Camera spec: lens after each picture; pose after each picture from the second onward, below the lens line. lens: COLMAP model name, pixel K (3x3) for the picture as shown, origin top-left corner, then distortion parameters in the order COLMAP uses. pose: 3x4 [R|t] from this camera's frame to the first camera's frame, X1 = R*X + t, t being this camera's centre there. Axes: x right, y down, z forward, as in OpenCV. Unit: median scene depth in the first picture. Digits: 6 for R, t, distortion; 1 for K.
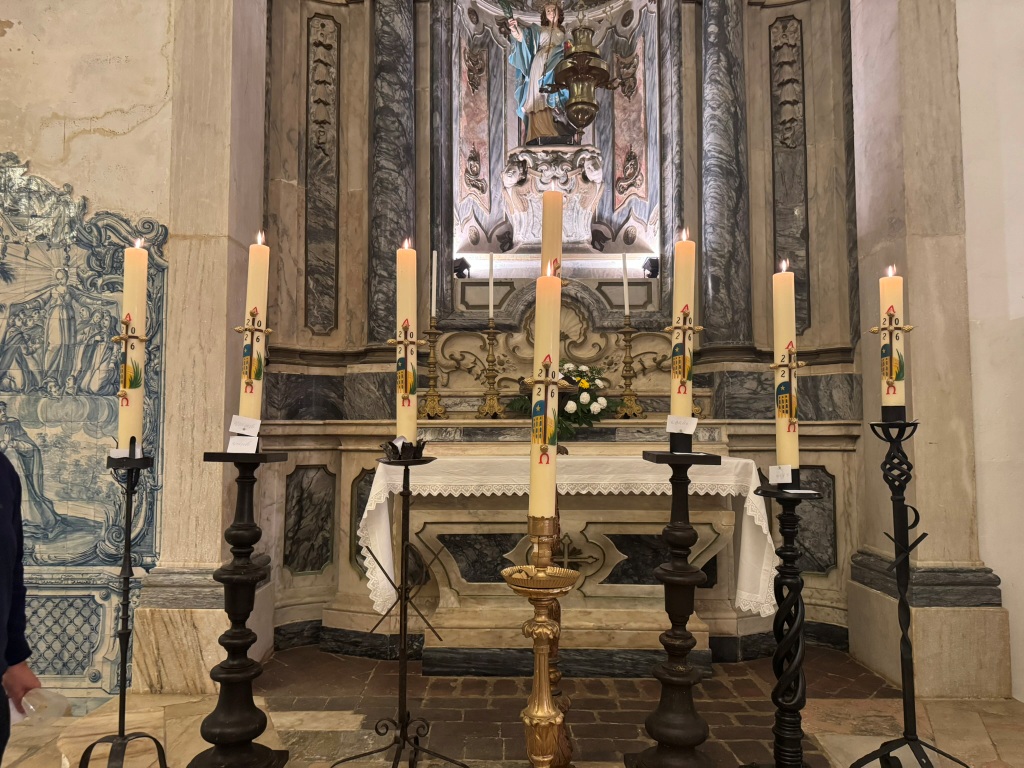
lens RADIAL K [[687.8, 0, 512.0], [0, 687.8, 384.0], [0, 0, 1]] dist [0.031905, -0.043505]
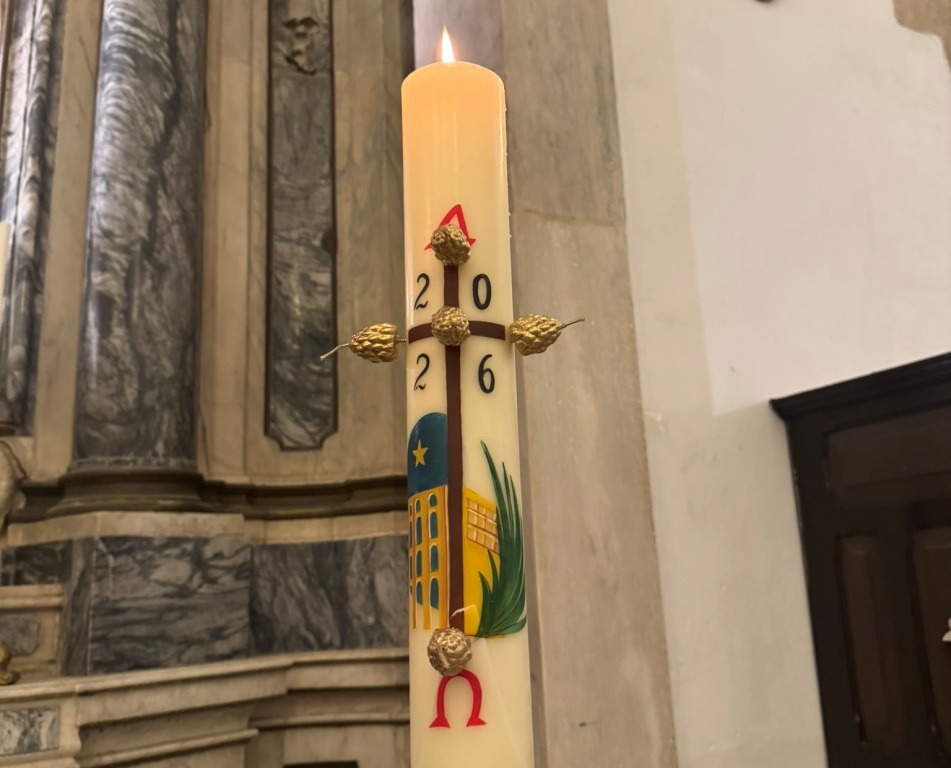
lens RADIAL K [[839.7, 0, 475.5], [0, 839.7, 384.0], [0, 0, 1]] dist [0.077262, -0.018791]
pose [[0.891096, 0.061343, 0.449649, 0.274889], [0.018198, 0.985195, -0.170468, -0.017562], [-0.453449, 0.160086, 0.876788, 0.487883]]
